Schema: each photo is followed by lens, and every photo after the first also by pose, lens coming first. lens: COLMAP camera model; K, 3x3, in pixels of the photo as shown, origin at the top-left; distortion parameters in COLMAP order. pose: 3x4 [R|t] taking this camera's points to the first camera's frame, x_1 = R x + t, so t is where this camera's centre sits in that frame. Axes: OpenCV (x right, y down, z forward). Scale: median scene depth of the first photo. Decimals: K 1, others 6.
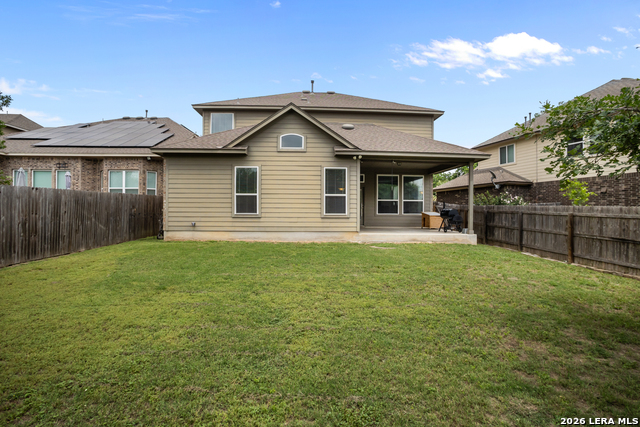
lens RADIAL K [[312.4, 0, 323.6], [0, 312.4, 214.2], [0, 0, 1]] dist [-0.080971, 0.033880]
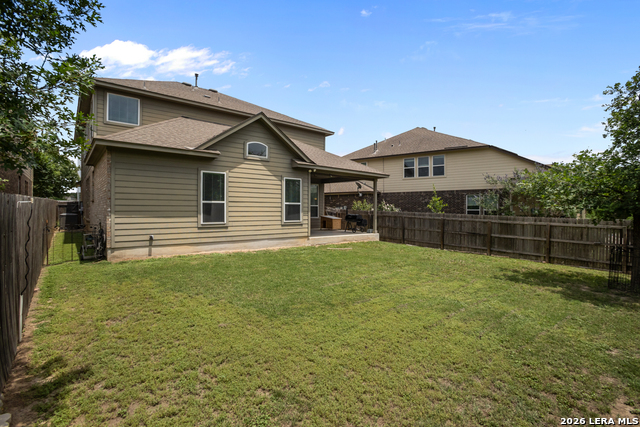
lens RADIAL K [[312.4, 0, 323.6], [0, 312.4, 214.2], [0, 0, 1]] dist [-0.080971, 0.033880]
pose [[0.791010, -0.010809, 0.611707, -0.549344], [0.005119, 0.999926, 0.011050, -0.036211], [-0.611781, -0.005609, 0.791007, 0.073972]]
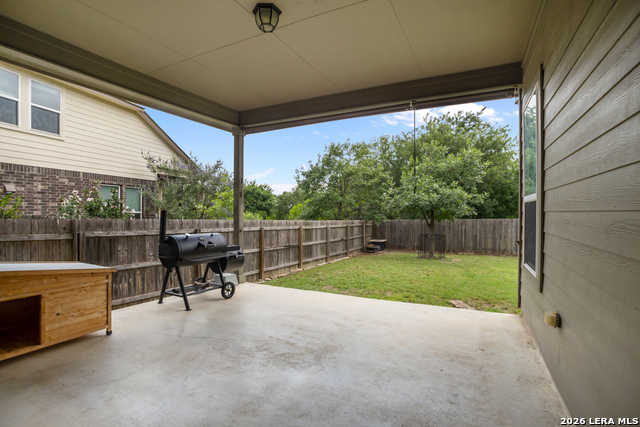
lens RADIAL K [[312.4, 0, 323.6], [0, 312.4, 214.2], [0, 0, 1]] dist [-0.080971, 0.033880]
pose [[-0.869738, -0.015327, 0.493276, 0.146116], [-0.007163, 0.999804, 0.018436, -0.054152], [-0.493462, 0.012502, -0.869677, 1.432204]]
